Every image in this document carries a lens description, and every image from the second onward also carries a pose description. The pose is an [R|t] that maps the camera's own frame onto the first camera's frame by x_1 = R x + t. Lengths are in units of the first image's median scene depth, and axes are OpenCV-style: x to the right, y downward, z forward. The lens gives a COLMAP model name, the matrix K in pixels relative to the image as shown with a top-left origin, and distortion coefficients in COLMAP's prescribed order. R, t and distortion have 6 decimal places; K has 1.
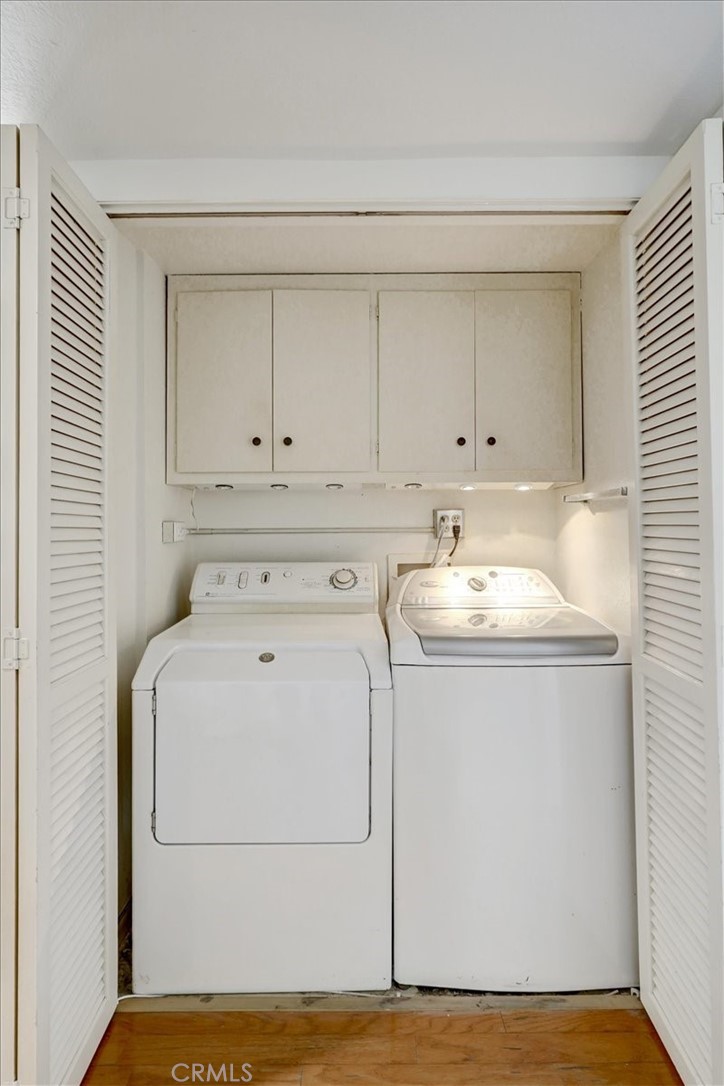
lens RADIAL K [[528.3, 0, 360.4], [0, 528.3, 537.4], [0, 0, 1]] dist [-0.004320, 0.005994]
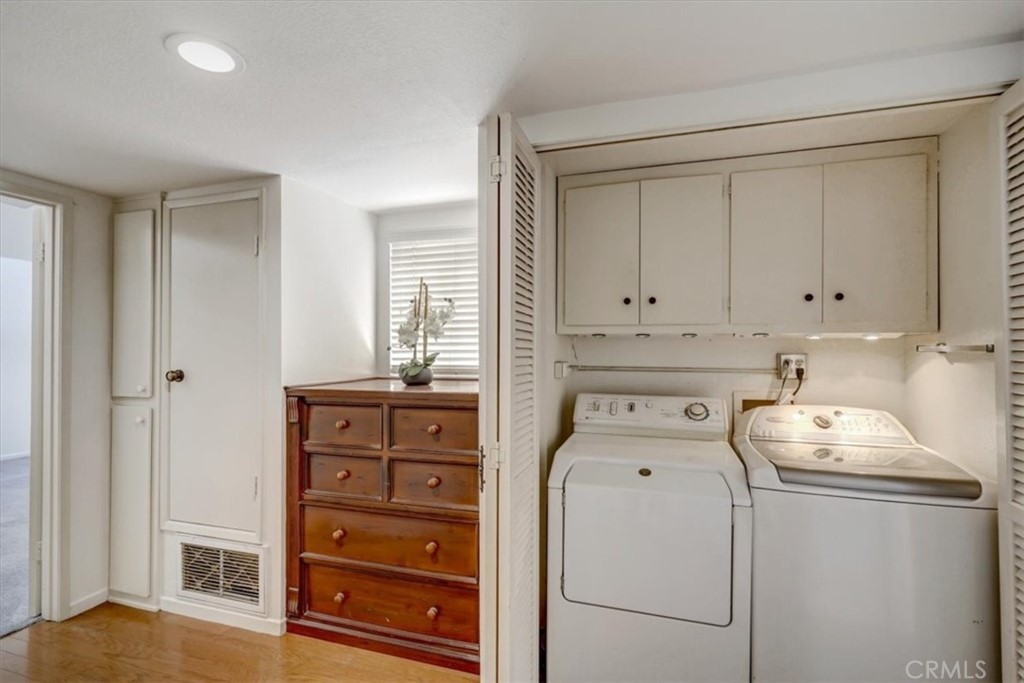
lens RADIAL K [[498.1, 0, 487.2], [0, 498.1, 342.9], [0, 0, 1]] dist [-0.004320, 0.005994]
pose [[0.952567, 0.012597, -0.304067, -0.147842], [-0.014214, 0.999894, -0.003107, -0.070356], [0.303996, 0.007282, 0.952645, -0.249425]]
